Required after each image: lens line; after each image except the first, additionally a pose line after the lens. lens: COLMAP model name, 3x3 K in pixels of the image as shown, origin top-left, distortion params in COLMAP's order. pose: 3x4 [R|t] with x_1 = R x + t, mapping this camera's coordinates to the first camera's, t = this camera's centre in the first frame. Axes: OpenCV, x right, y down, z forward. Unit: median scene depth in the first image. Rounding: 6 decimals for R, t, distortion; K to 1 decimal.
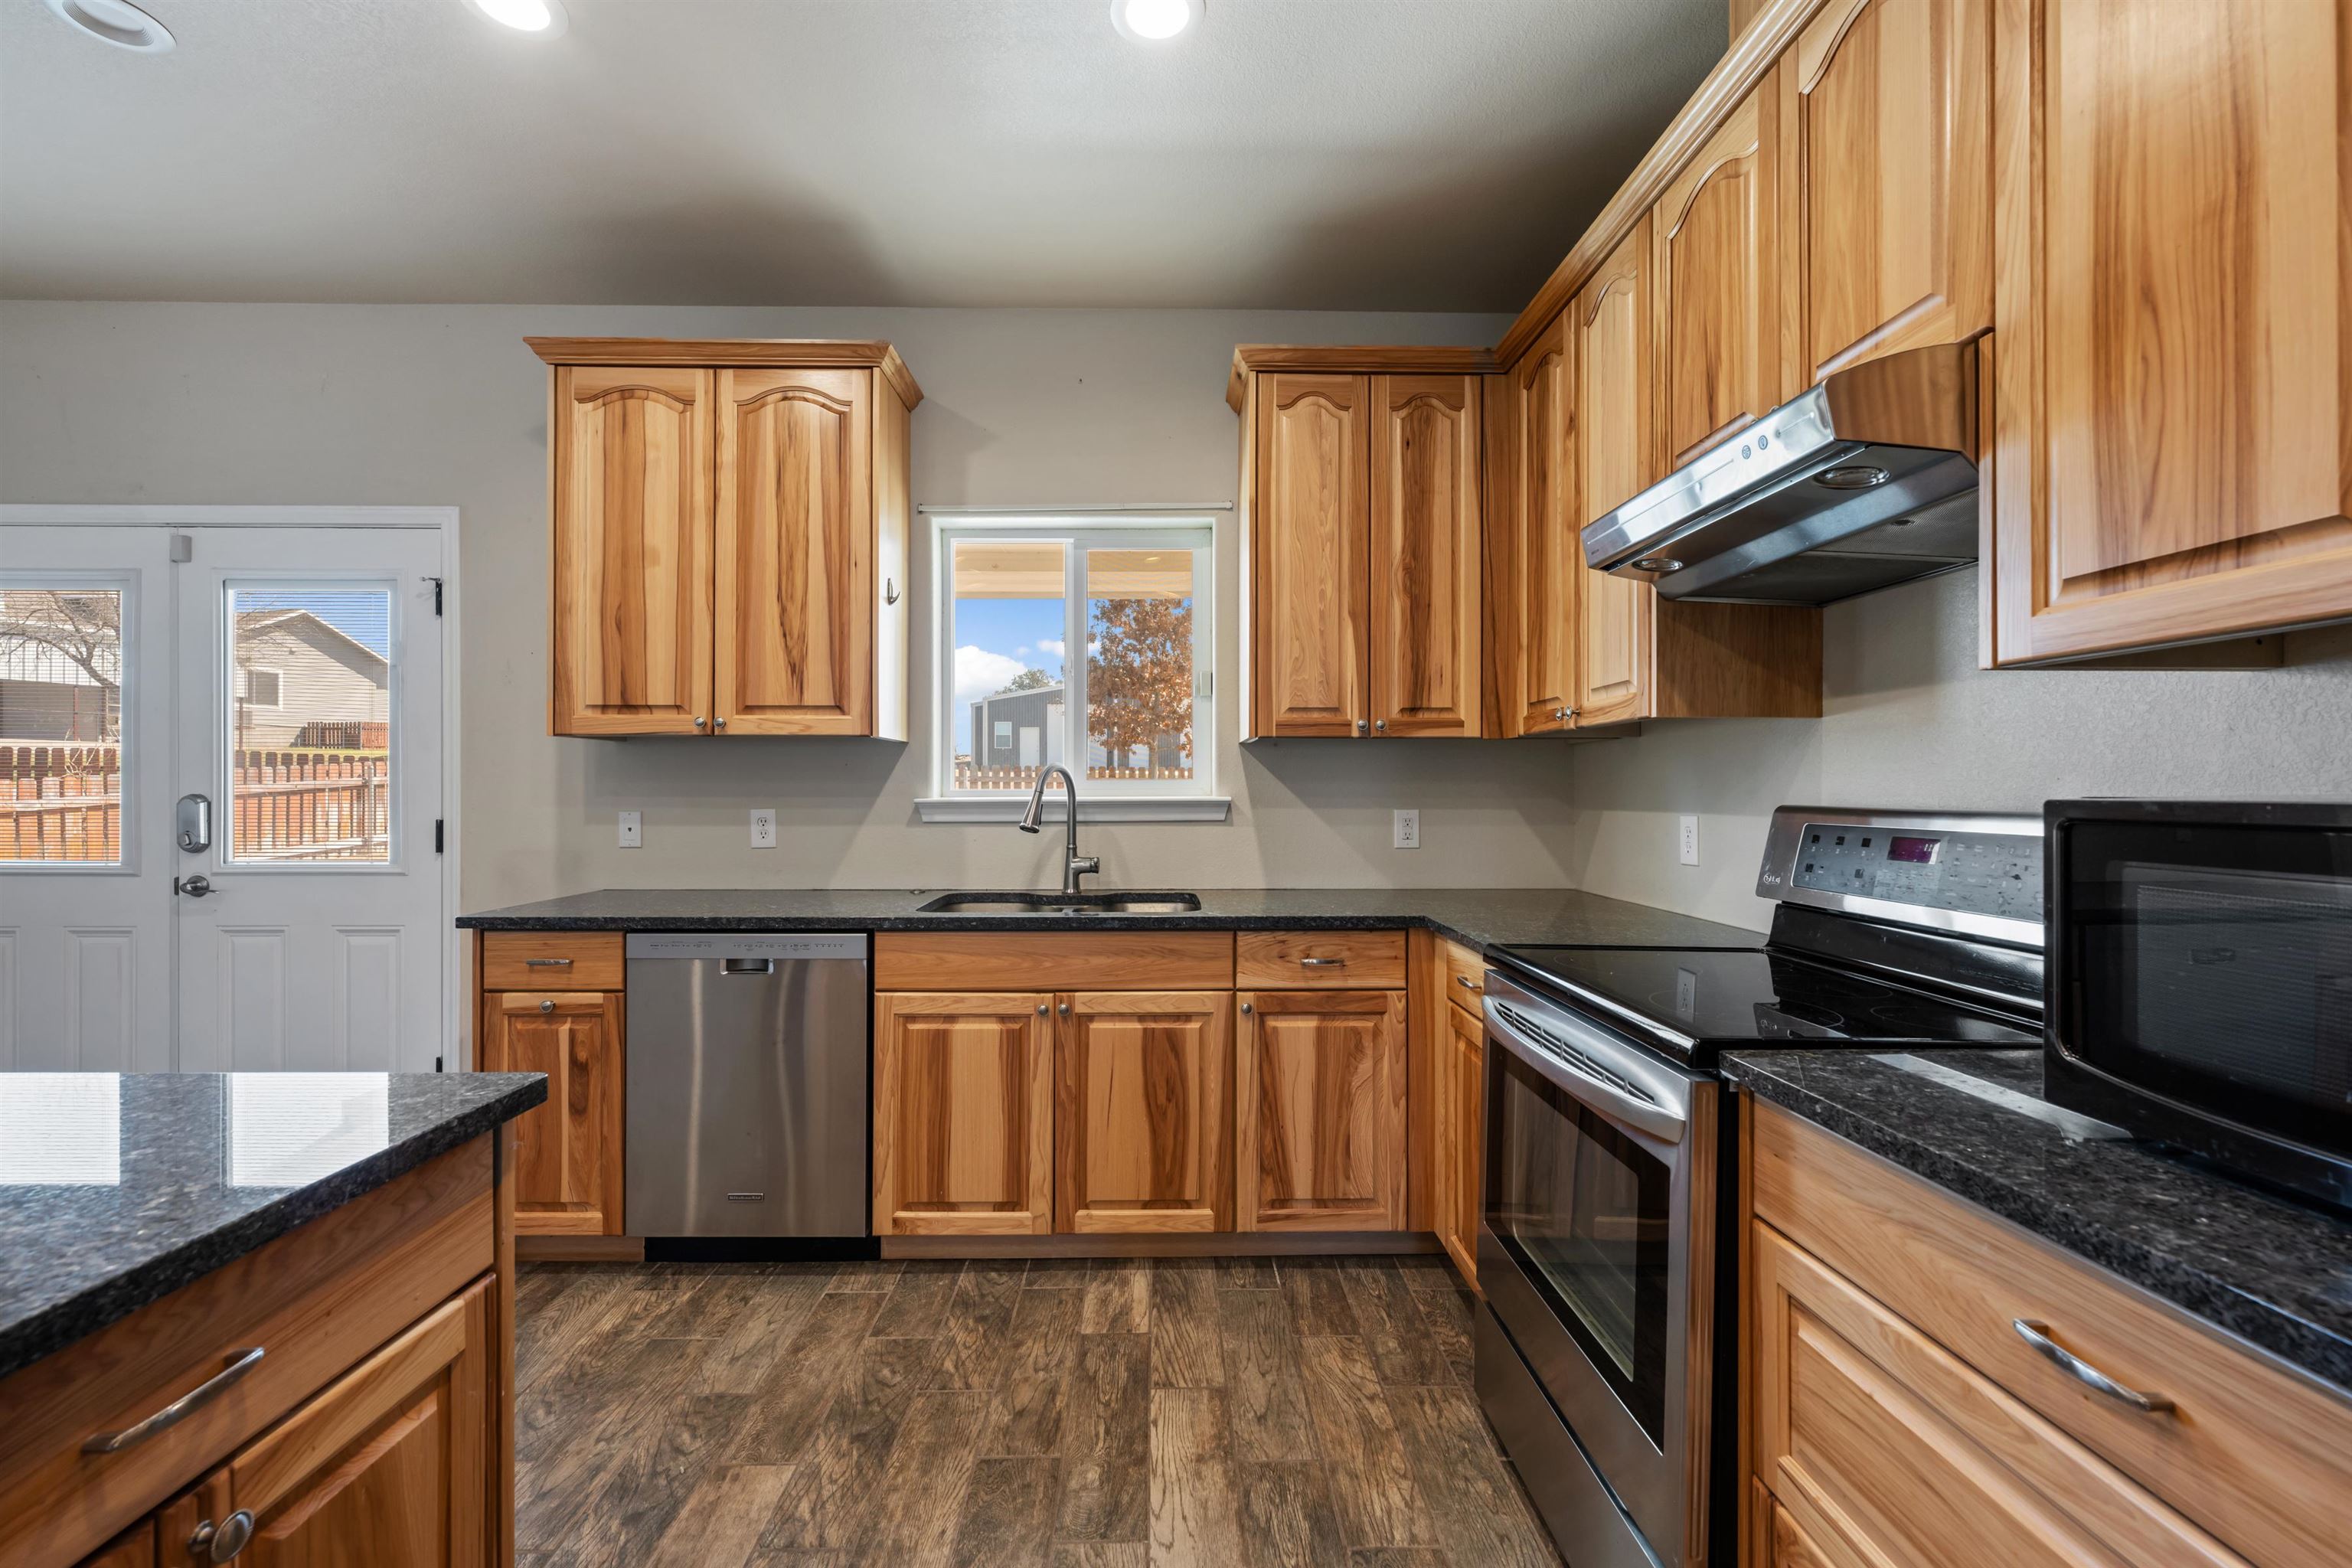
lens RADIAL K [[977.8, 0, 1169.3], [0, 977.8, 790.4], [0, 0, 1]] dist [-0.000897, -0.000087]
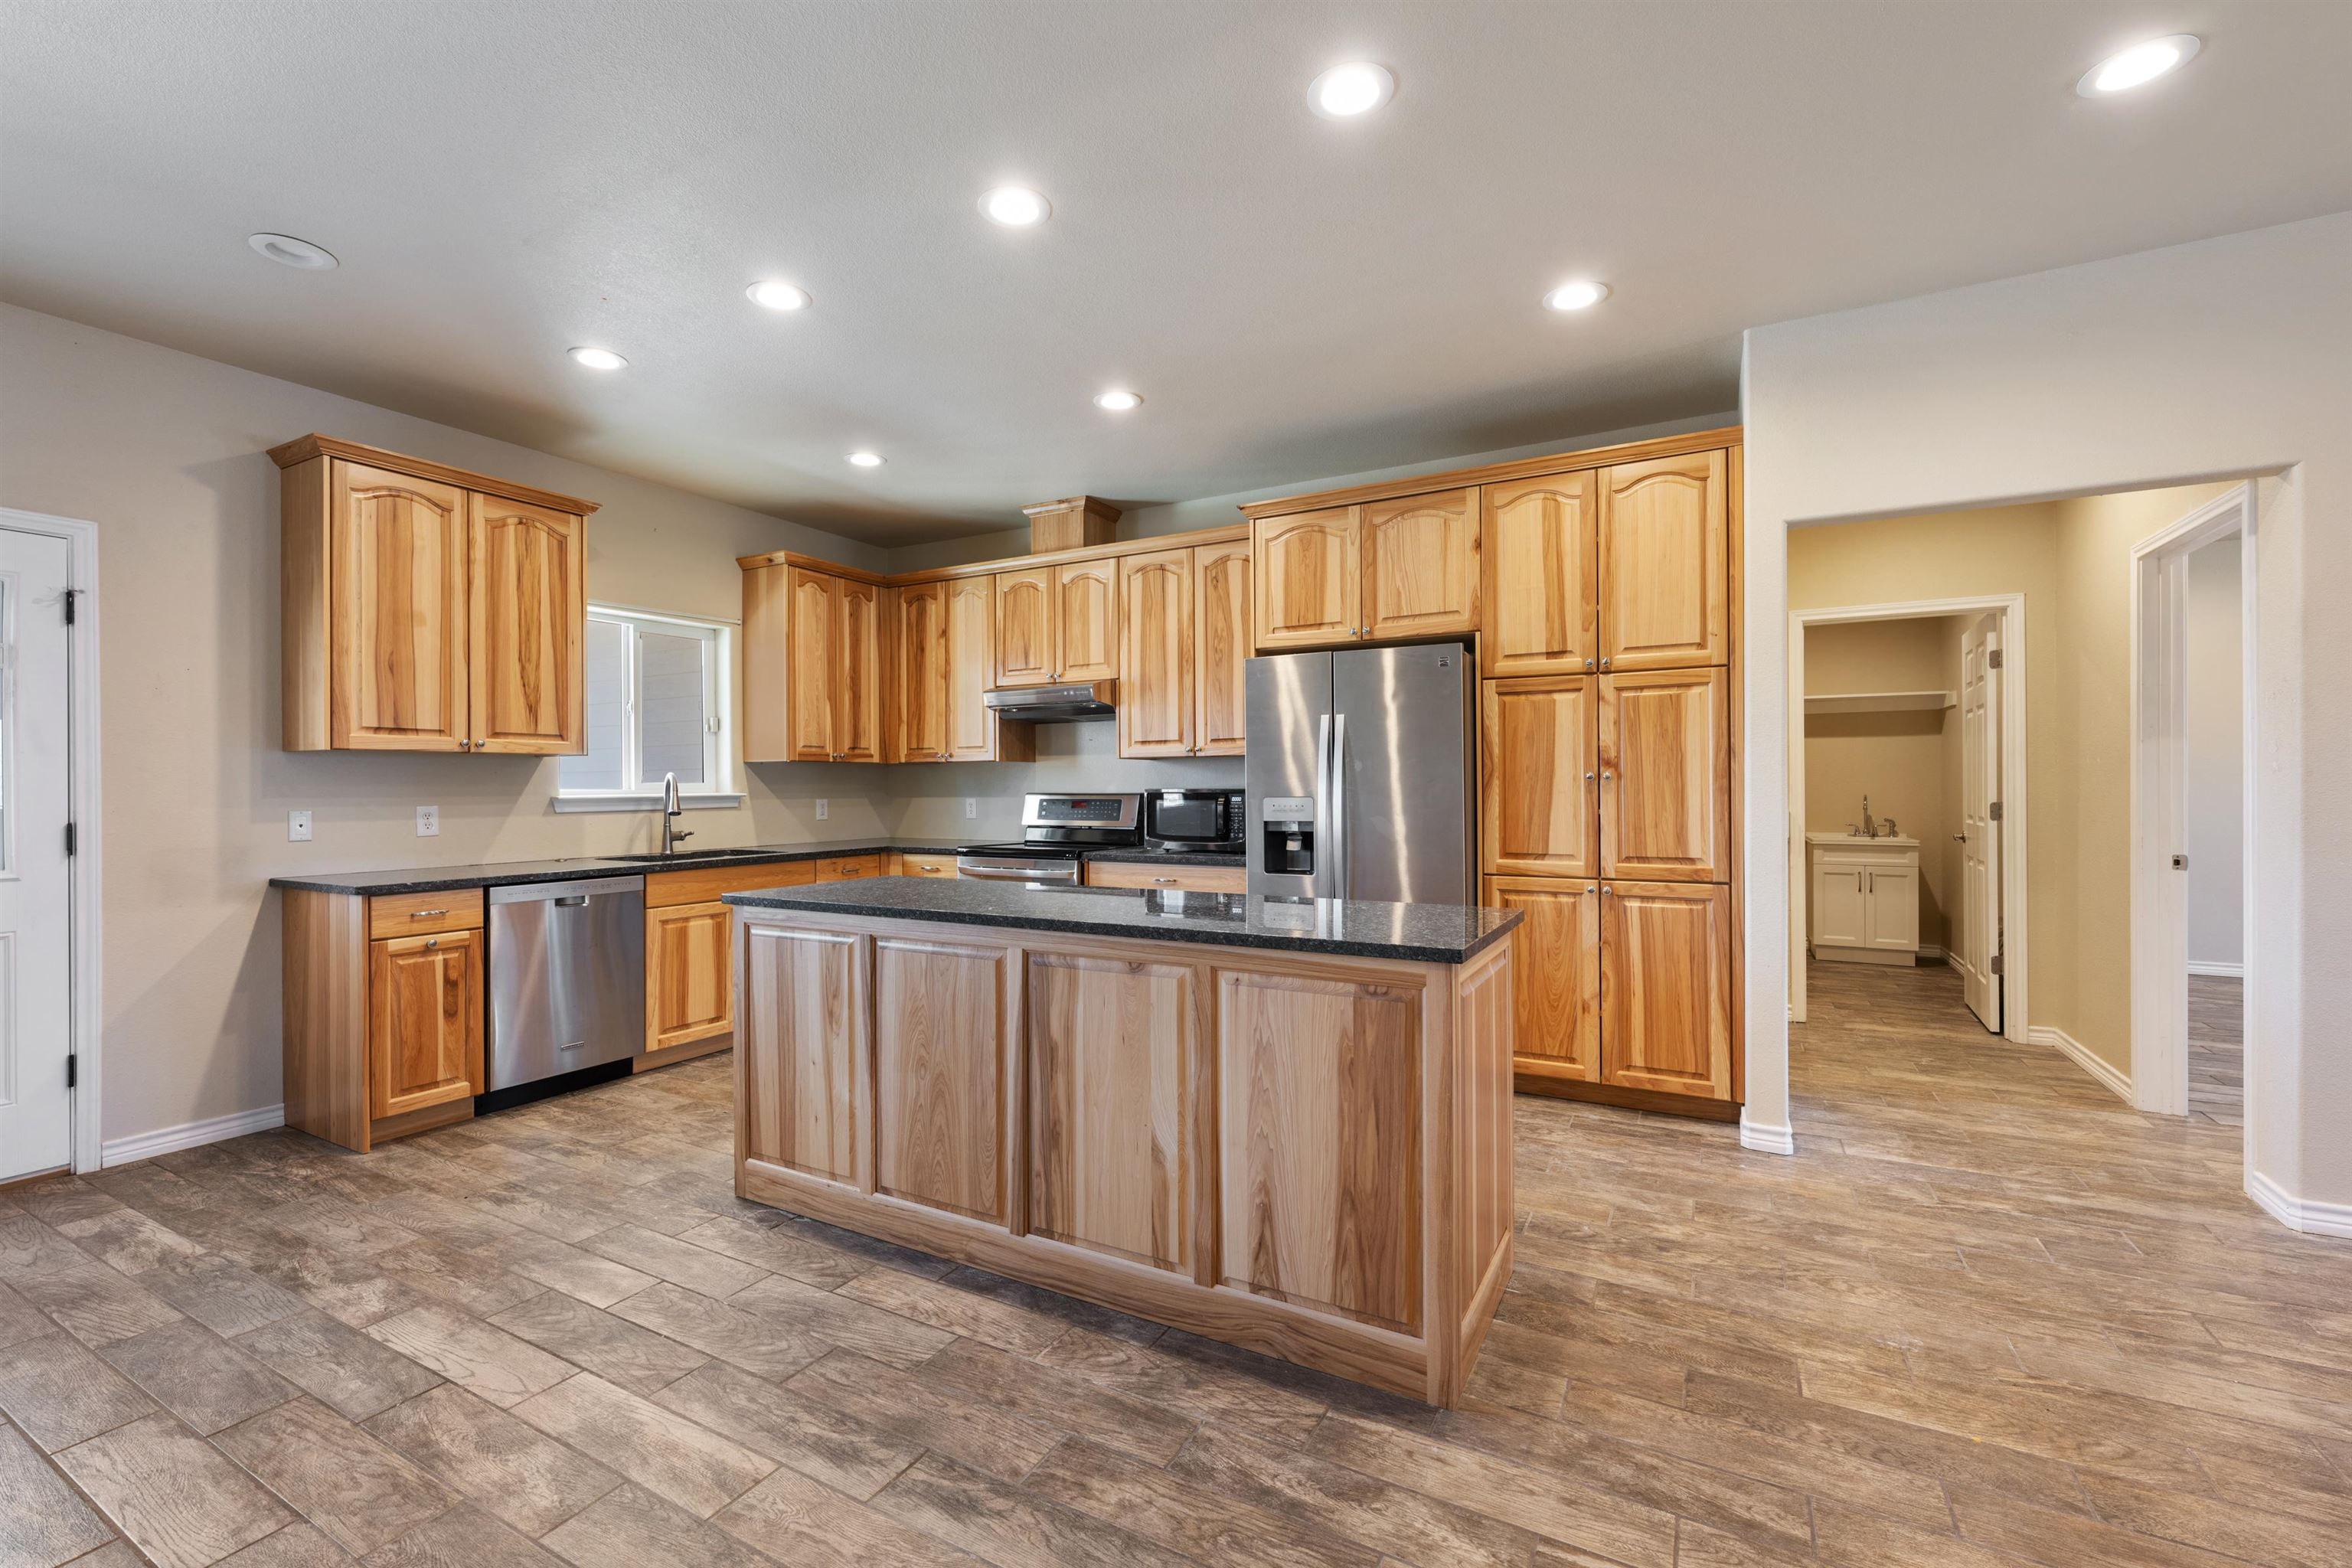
lens RADIAL K [[990.6, 0, 1176.0], [0, 990.6, 784.0], [0, 0, 1]] dist [-0.000338, 0.000002]
pose [[0.498090, -0.001973, 0.867123, -1.196358], [0.005994, 0.999981, -0.001167, -0.003314], [-0.867105, 0.005779, 0.498093, -0.587712]]
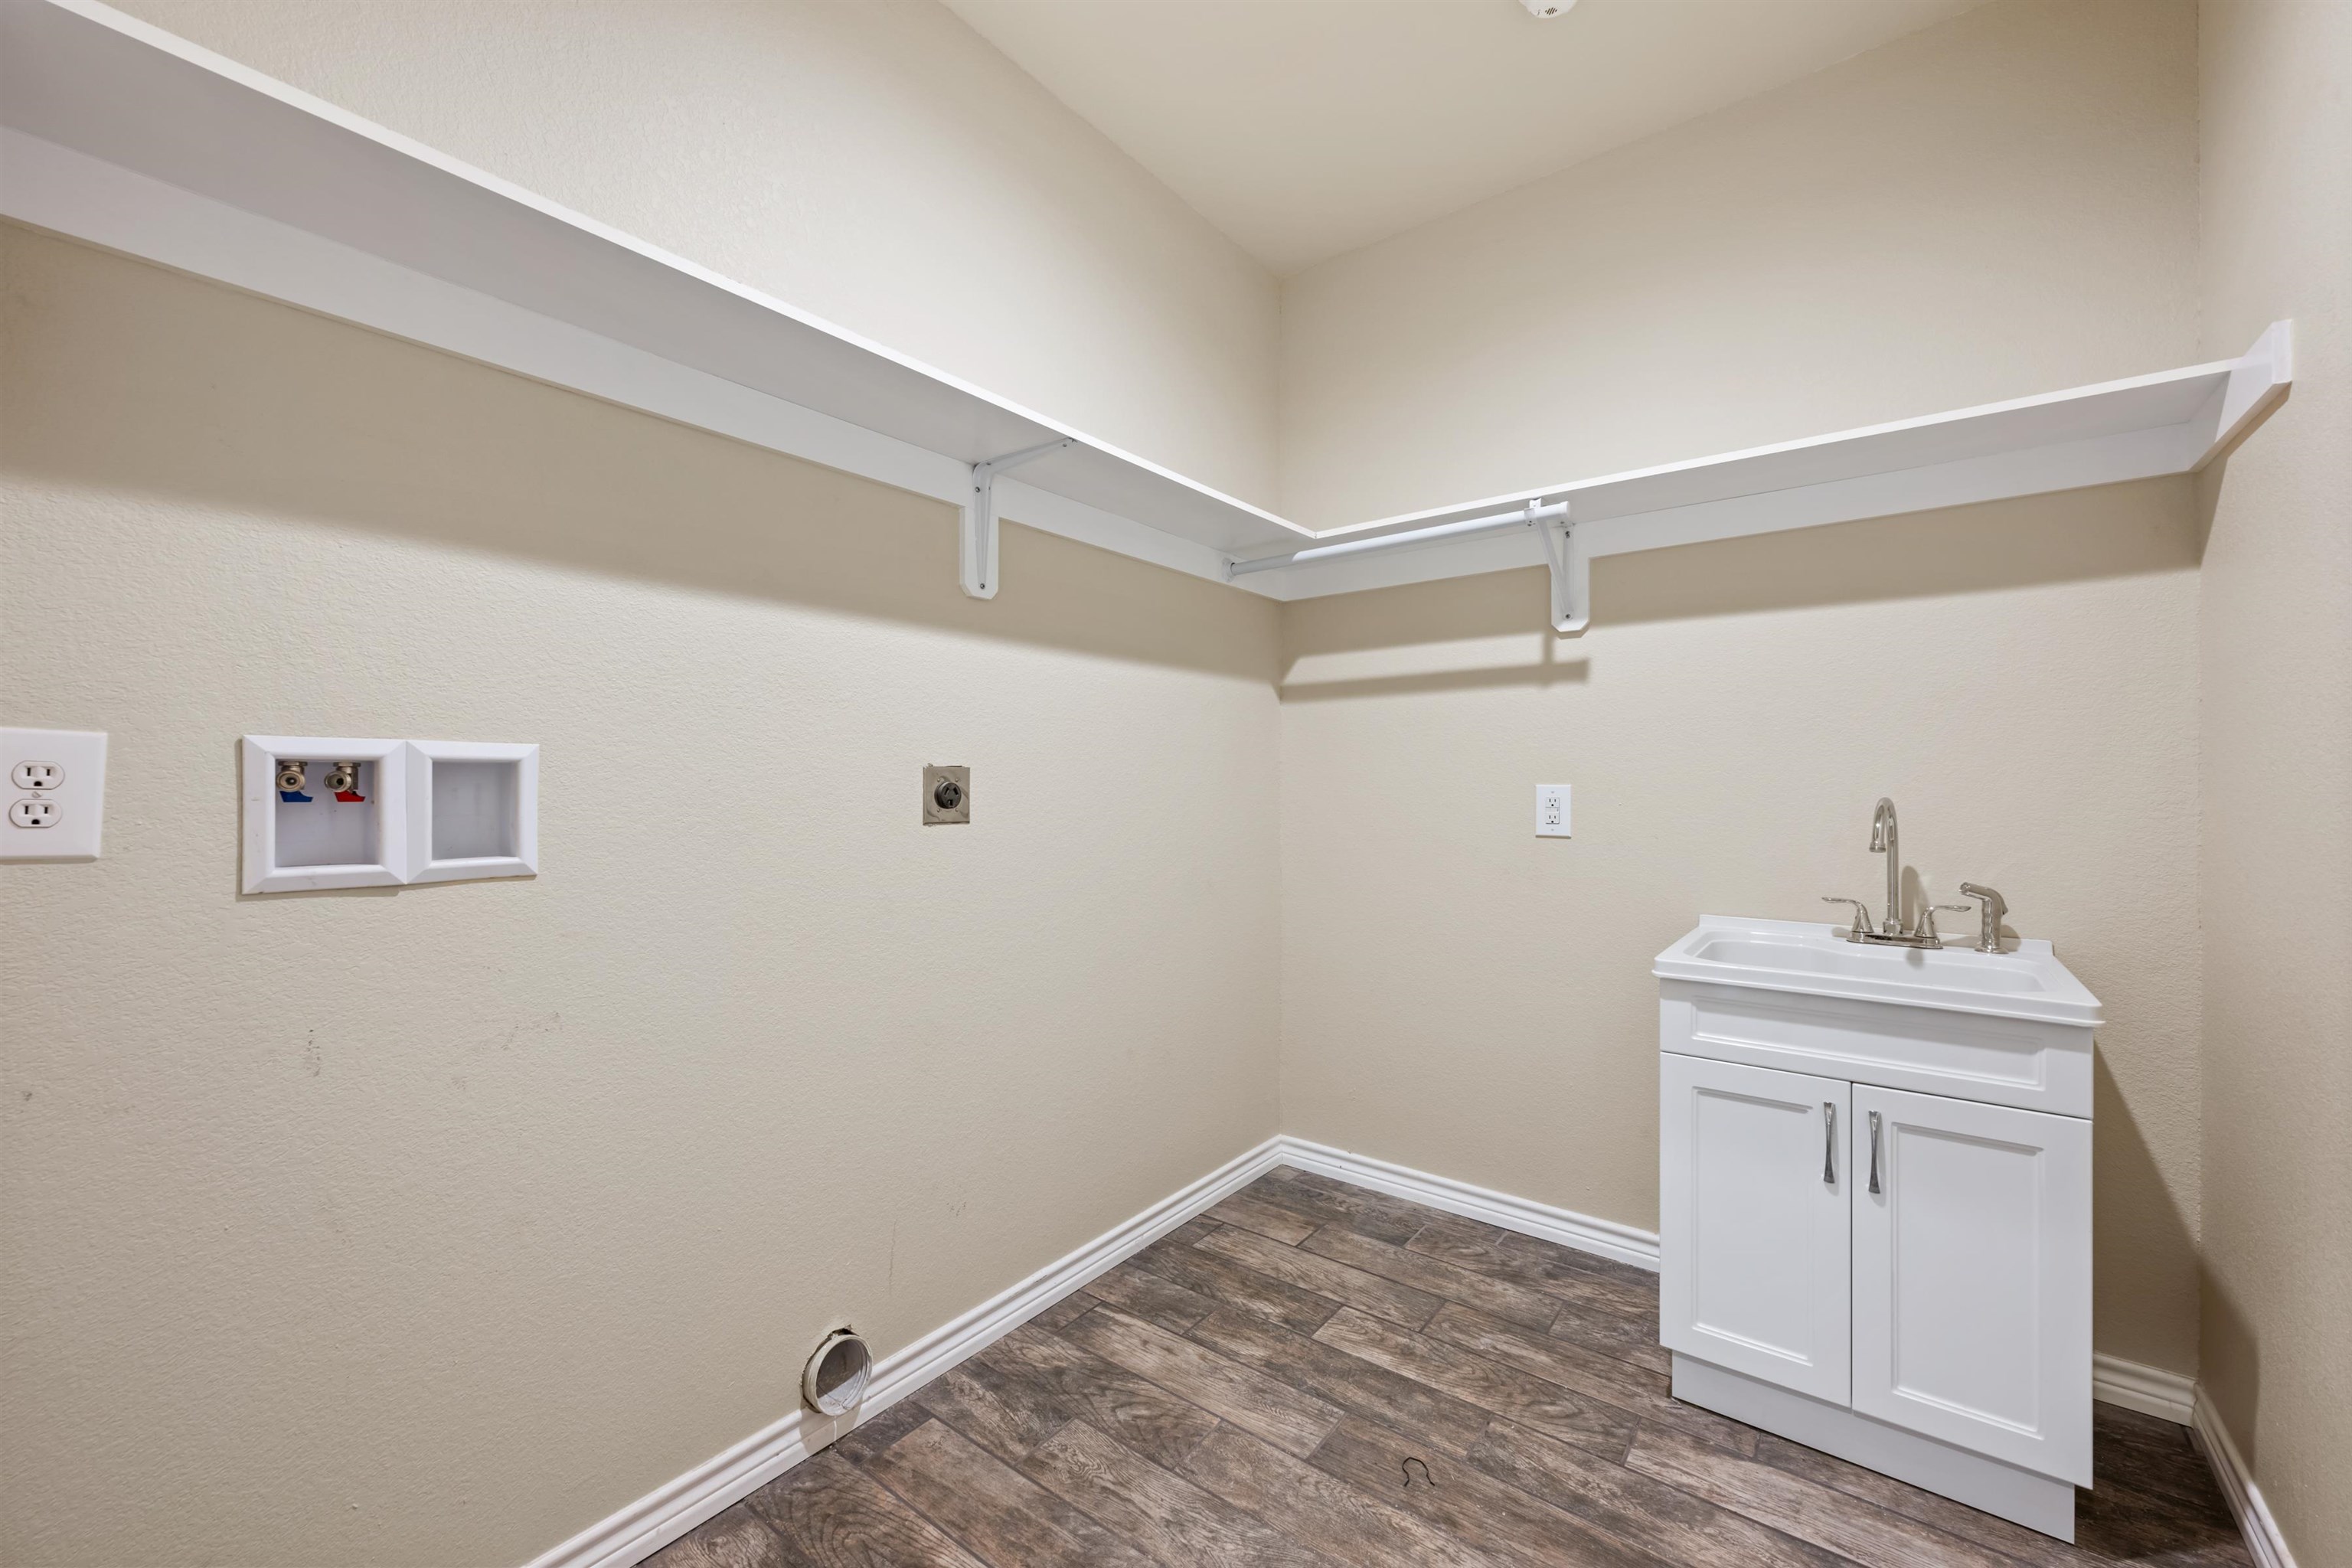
lens RADIAL K [[932.5, 0, 1174.1], [0, 932.5, 785.9], [0, 0, 1]] dist [-0.002505, -0.000060]
pose [[0.627255, -0.002214, 0.778811, 1.084386], [0.002686, 0.999996, 0.000679, 0.021490], [-0.778809, 0.001666, 0.627258, -0.882185]]
